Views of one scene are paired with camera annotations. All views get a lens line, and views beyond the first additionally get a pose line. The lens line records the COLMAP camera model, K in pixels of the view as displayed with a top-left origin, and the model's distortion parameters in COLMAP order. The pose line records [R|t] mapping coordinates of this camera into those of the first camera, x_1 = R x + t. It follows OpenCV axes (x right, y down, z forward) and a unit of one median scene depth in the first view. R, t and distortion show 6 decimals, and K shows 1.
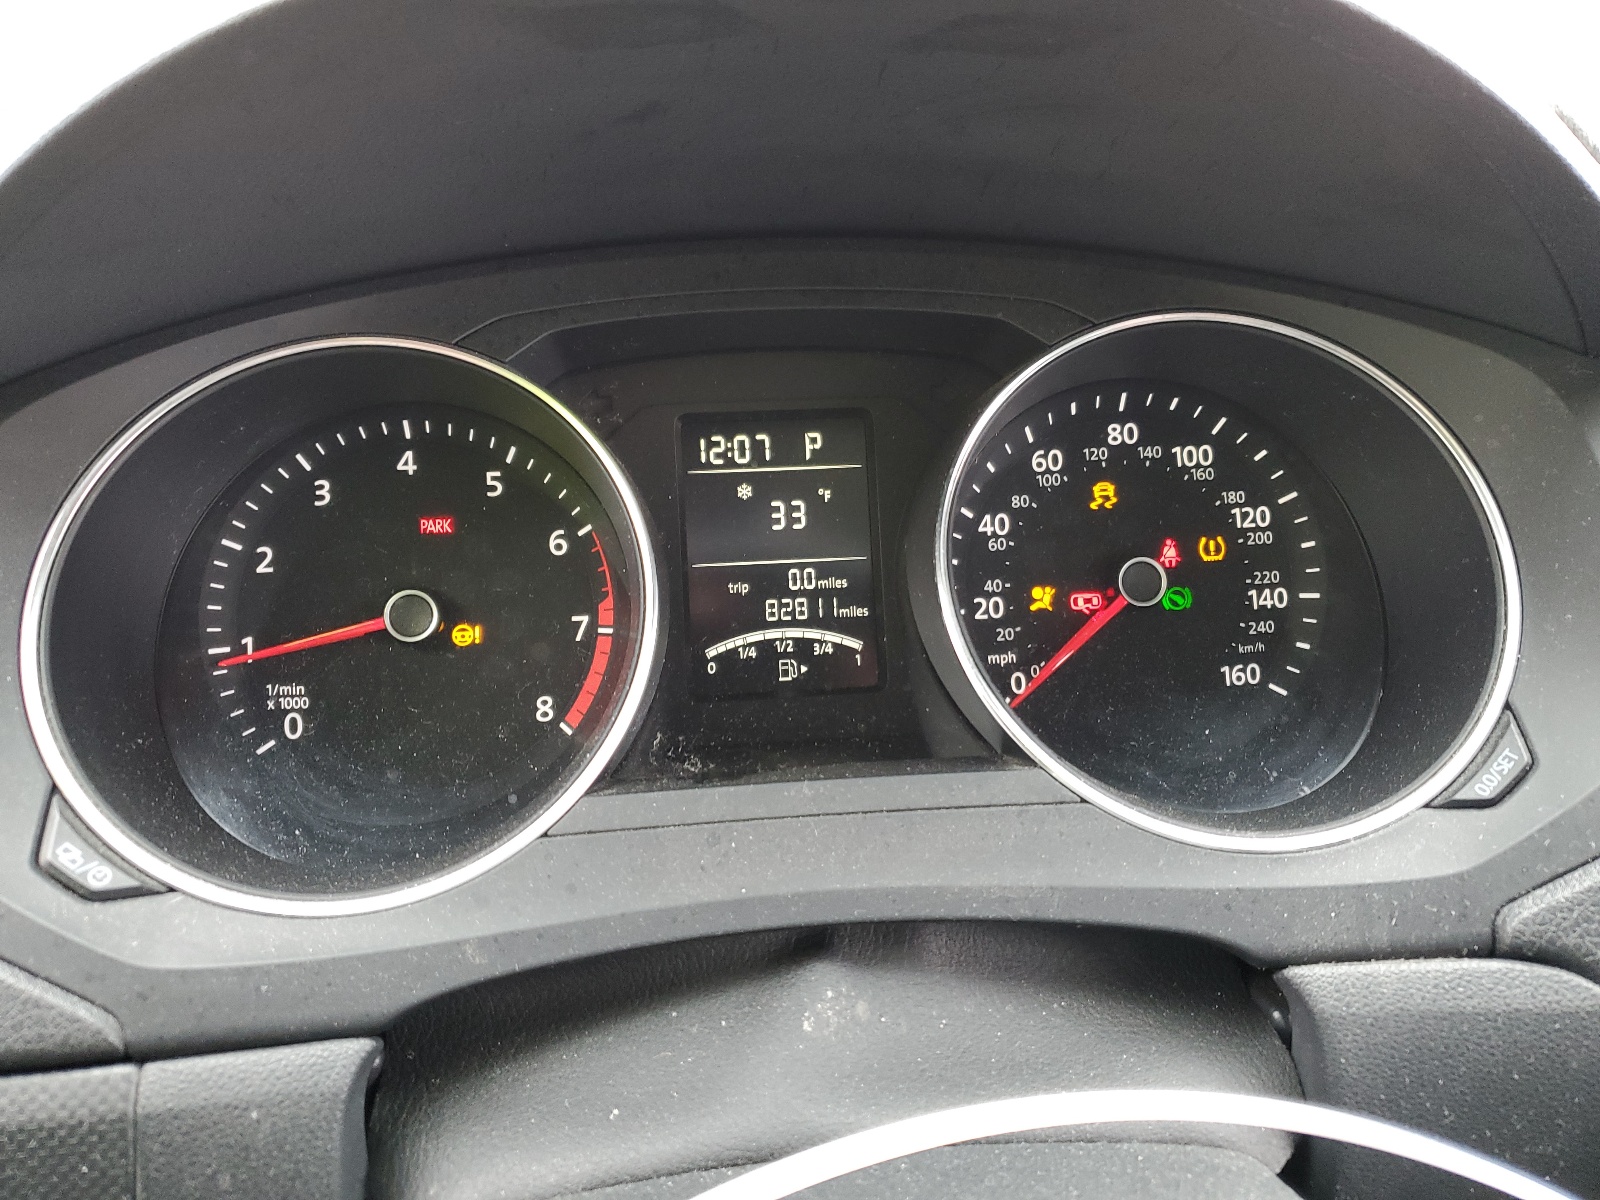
lens RADIAL K [[1272.0, 0, 800.0], [0, 1272.0, 600.0], [0, 0, 1]] dist [0.005333, 0.000898]
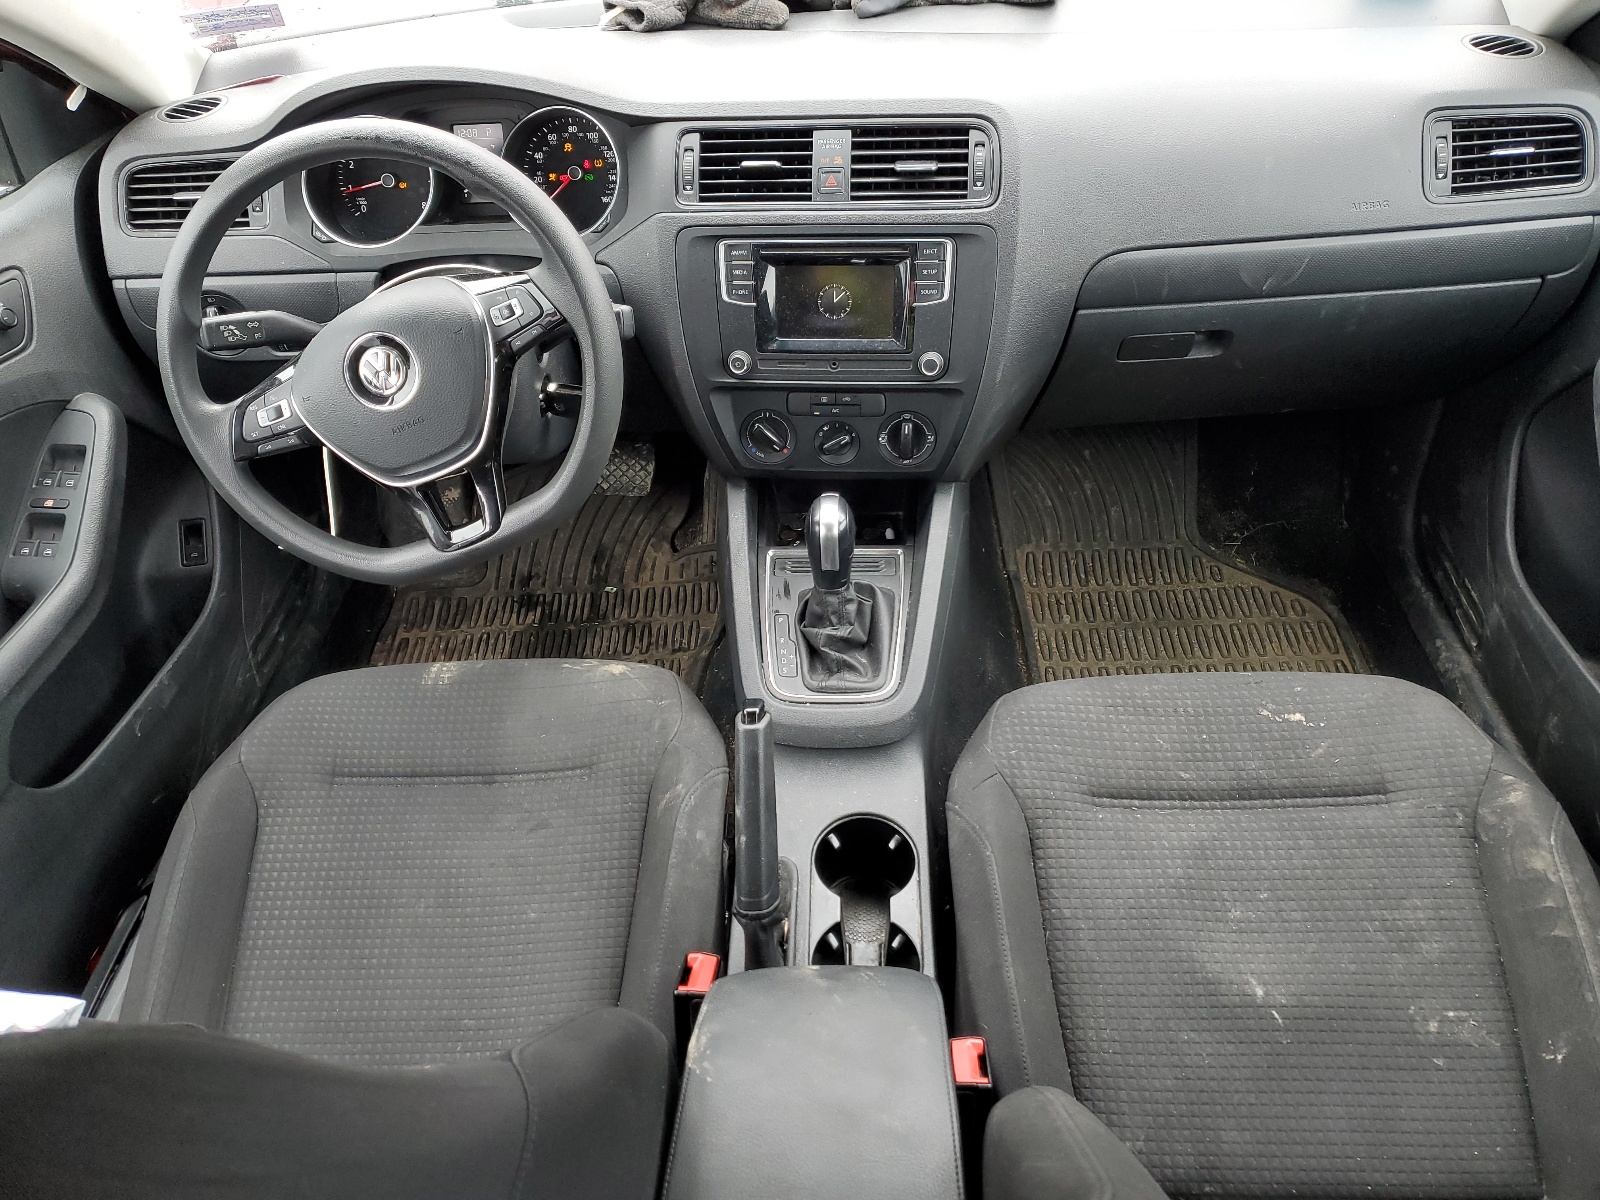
lens RADIAL K [[1272.0, 0, 800.0], [0, 1272.0, 600.0], [0, 0, 1]] dist [0.005333, 0.000898]
pose [[0.988577, 0.062846, -0.136990, 1.497859], [-0.004984, 0.922050, 0.387038, -0.305754], [0.150635, -0.381934, 0.911831, -2.760718]]
